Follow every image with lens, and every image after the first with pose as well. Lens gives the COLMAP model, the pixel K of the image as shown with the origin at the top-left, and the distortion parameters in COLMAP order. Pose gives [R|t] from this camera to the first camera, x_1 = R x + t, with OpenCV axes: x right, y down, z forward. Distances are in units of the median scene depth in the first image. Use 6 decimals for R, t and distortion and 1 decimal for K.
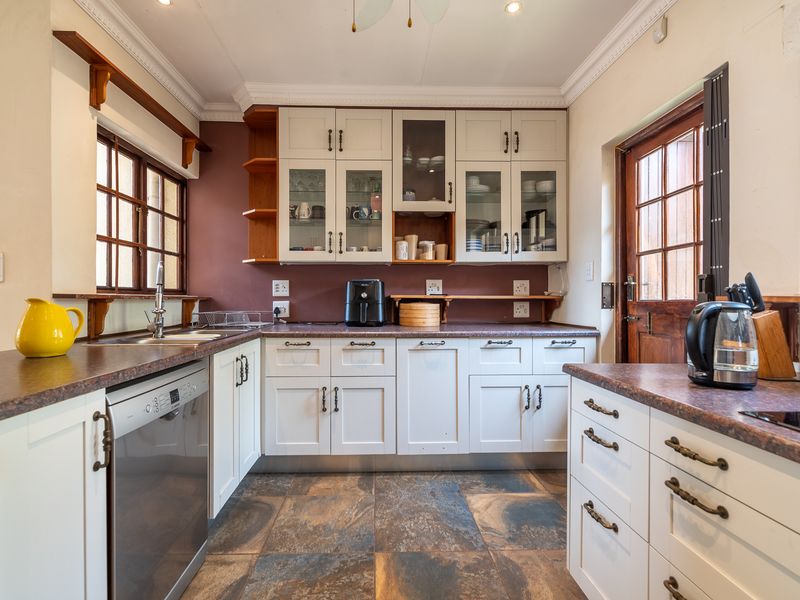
lens RADIAL K [[392.6, 0, 381.6], [0, 392.6, 300.2], [0, 0, 1]] dist [-0.000679, 0.000078]
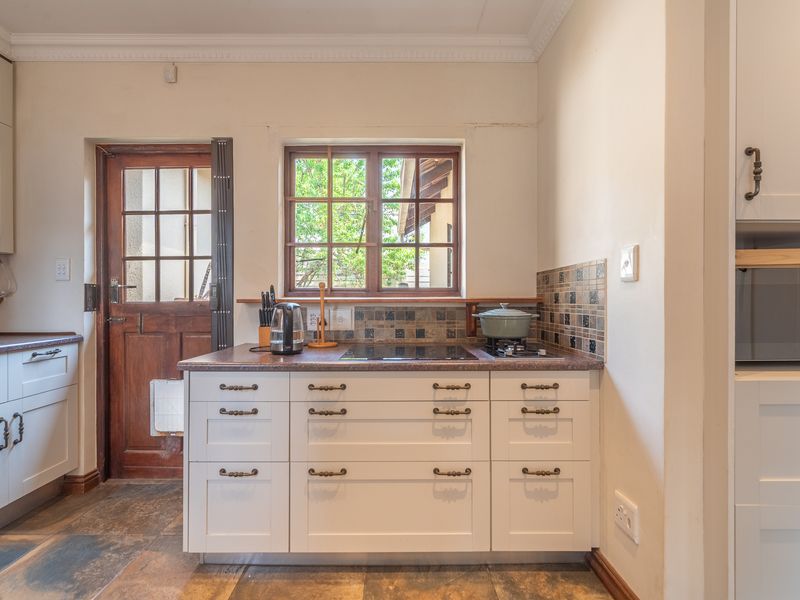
lens RADIAL K [[393.0, 0, 400.0], [0, 393.0, 300.0], [0, 0, 1]] dist [-0.001722, 0.000318]
pose [[0.015301, -0.001203, 0.999882, -0.313155], [0.004493, 0.999989, 0.001135, -0.003023], [-0.999873, 0.004475, 0.015306, 0.203505]]
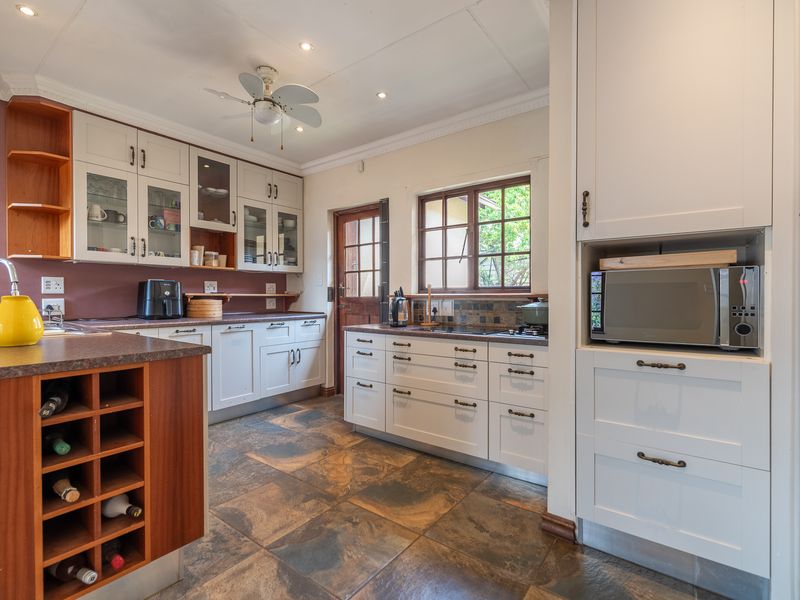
lens RADIAL K [[393.0, 0, 400.0], [0, 393.0, 300.0], [0, 0, 1]] dist [-0.001722, 0.000318]
pose [[0.619426, -0.007945, 0.785015, -0.545429], [0.003141, 0.999966, 0.007643, 0.001383], [-0.785049, -0.002268, 0.619430, -0.308049]]
